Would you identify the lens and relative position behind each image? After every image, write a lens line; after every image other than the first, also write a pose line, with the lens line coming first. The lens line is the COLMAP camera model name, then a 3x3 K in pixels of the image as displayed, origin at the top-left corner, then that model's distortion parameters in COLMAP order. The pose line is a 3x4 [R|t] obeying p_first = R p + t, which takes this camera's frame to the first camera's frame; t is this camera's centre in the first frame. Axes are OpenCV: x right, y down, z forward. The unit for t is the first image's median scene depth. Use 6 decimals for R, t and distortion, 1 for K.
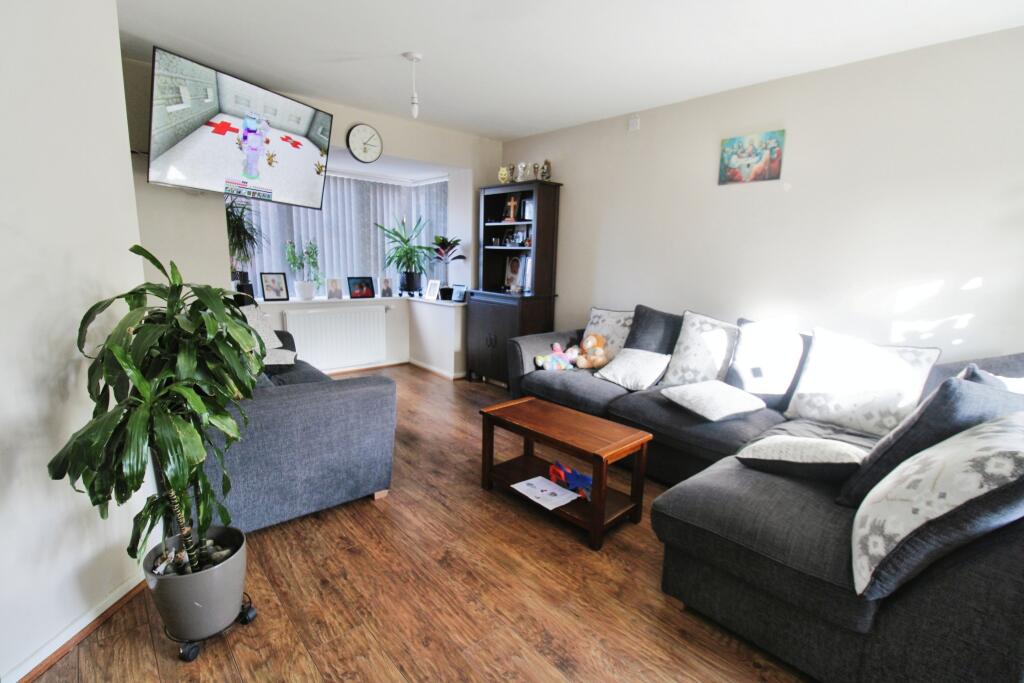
lens RADIAL K [[484.1, 0, 512.0], [0, 484.1, 341.5], [0, 0, 1]] dist [-0.000291, -0.000139]
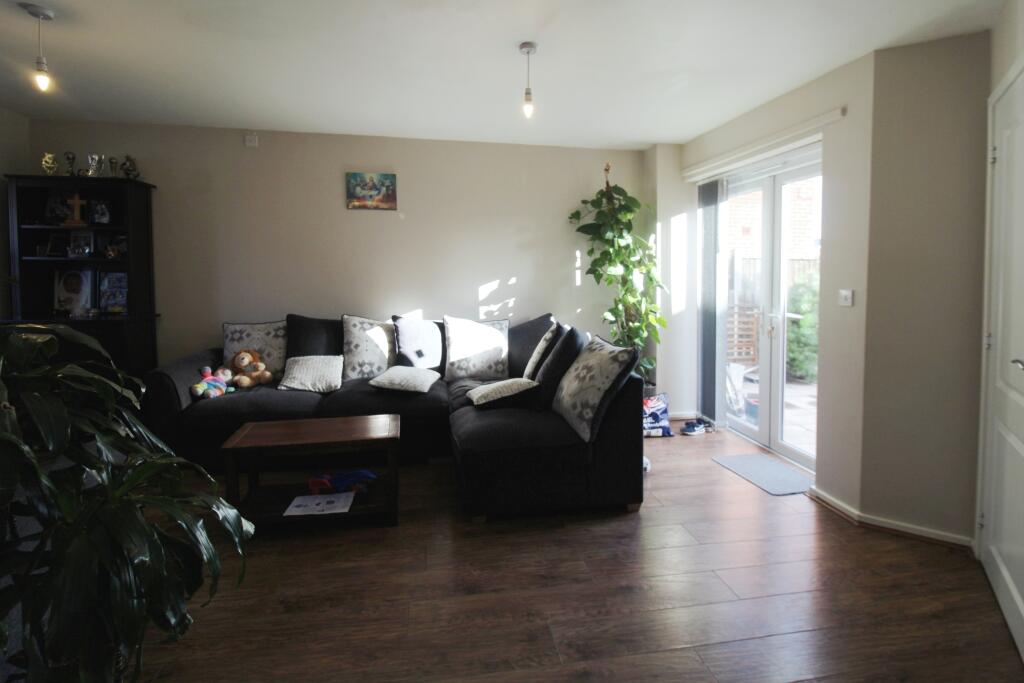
lens RADIAL K [[484.6, 0, 513.1], [0, 484.6, 287.8], [0, 0, 1]] dist [-0.001514, -0.000338]
pose [[0.519421, -0.049529, 0.853082, -0.406533], [0.156086, 0.987023, -0.037731, -0.020534], [-0.840142, 0.152752, 0.520411, 0.061703]]
